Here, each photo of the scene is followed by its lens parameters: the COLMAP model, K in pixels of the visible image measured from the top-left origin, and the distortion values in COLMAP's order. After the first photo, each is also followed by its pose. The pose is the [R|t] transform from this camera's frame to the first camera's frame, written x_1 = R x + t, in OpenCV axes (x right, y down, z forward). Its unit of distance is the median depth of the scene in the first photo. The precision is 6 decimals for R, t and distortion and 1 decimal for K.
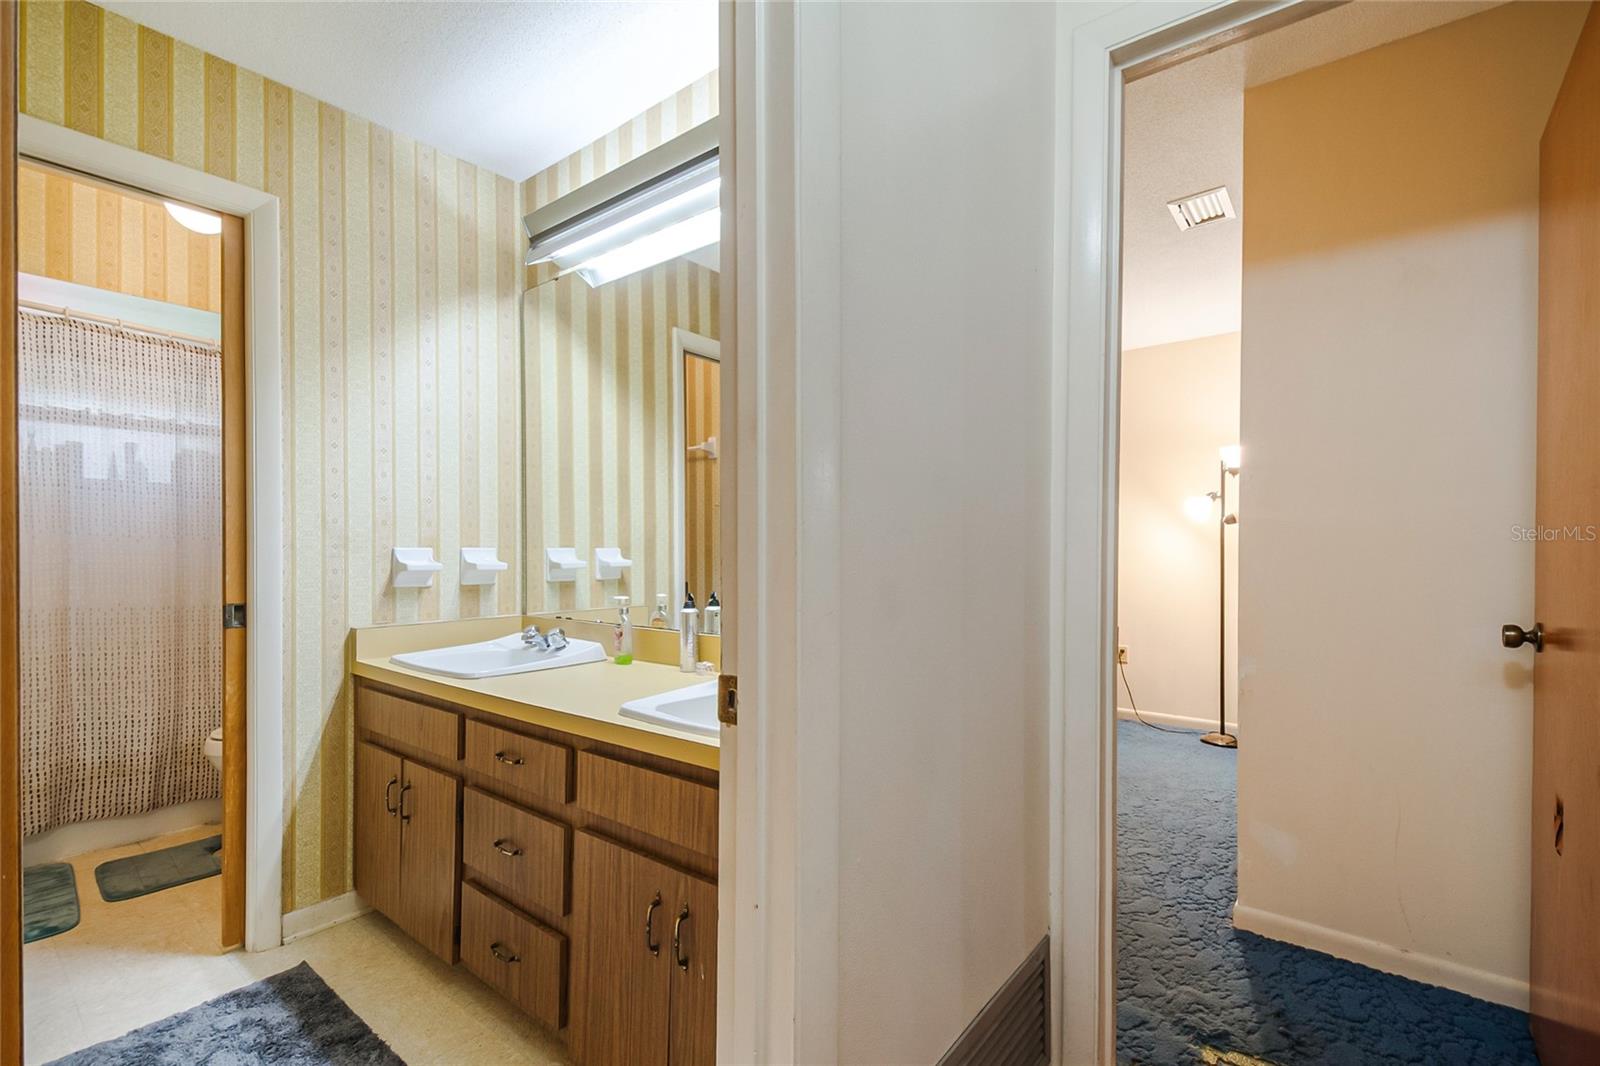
lens RADIAL K [[707.8, 0, 797.3], [0, 707.8, 567.4], [0, 0, 1]] dist [0.064558, -0.039797]
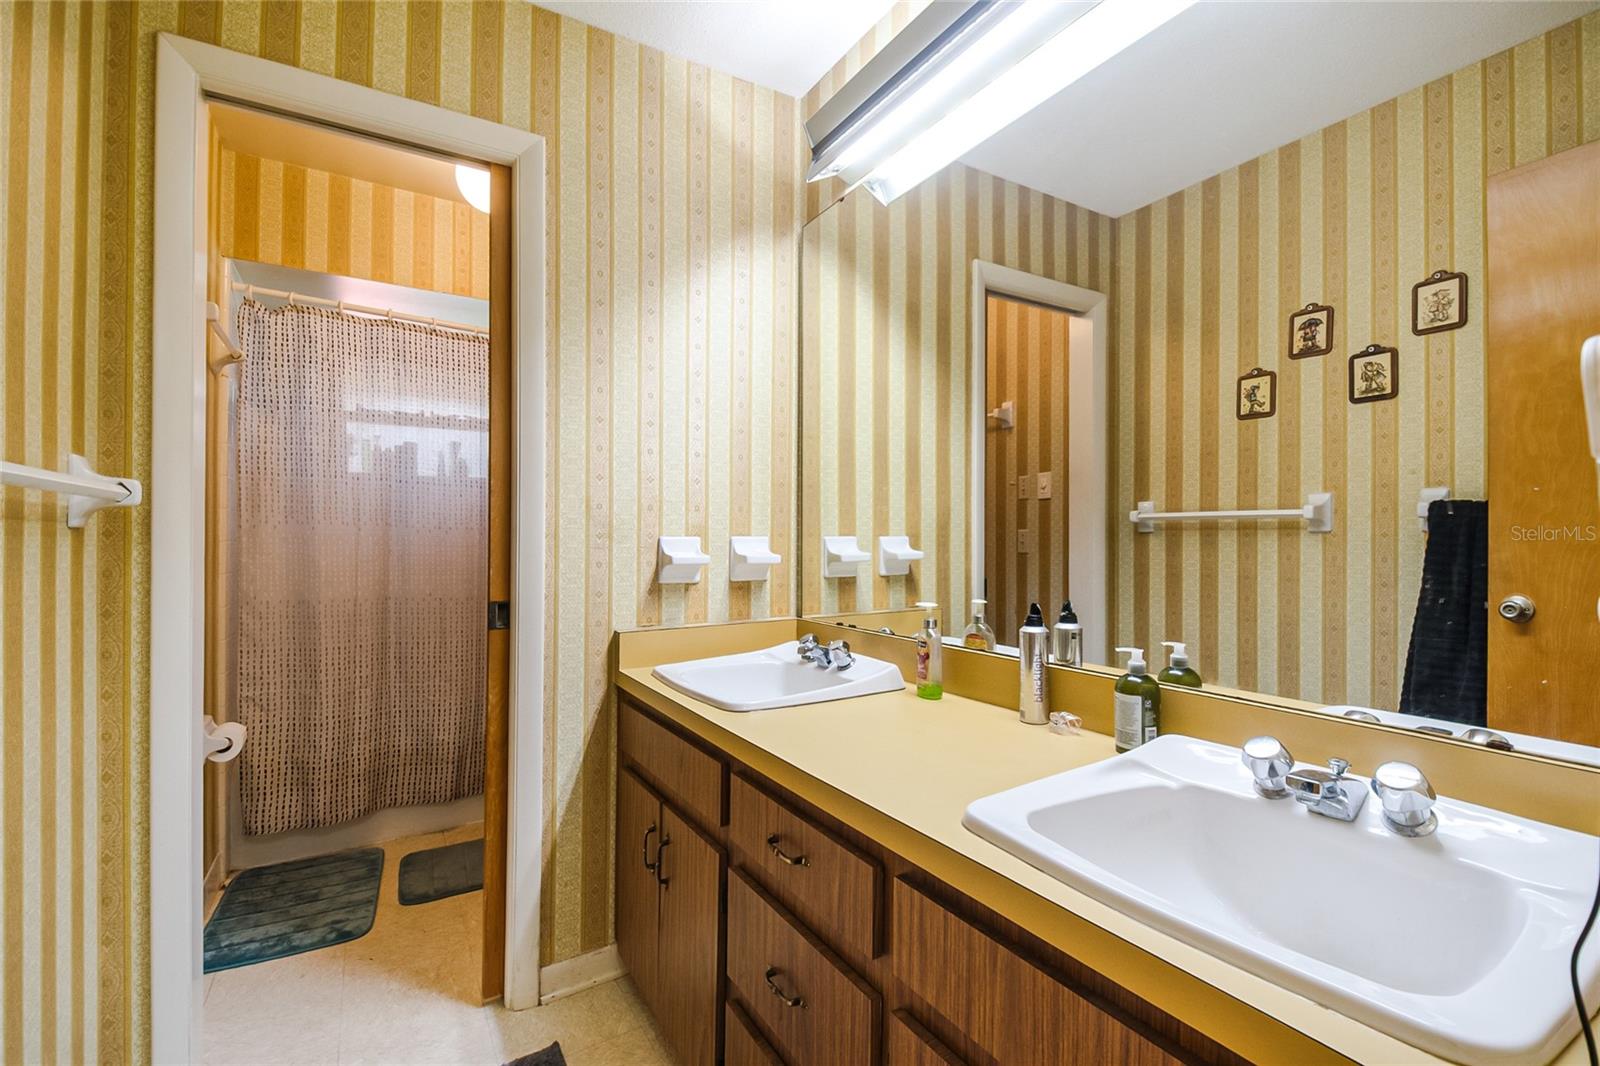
lens RADIAL K [[701.3, 0, 824.5], [0, 701.3, 541.8], [0, 0, 1]] dist [0.018196, -0.023004]
pose [[0.949342, -0.002816, -0.314231, -0.111907], [-0.003035, 0.999831, -0.018131, -0.007334], [0.314229, 0.018166, 0.949173, 0.266480]]
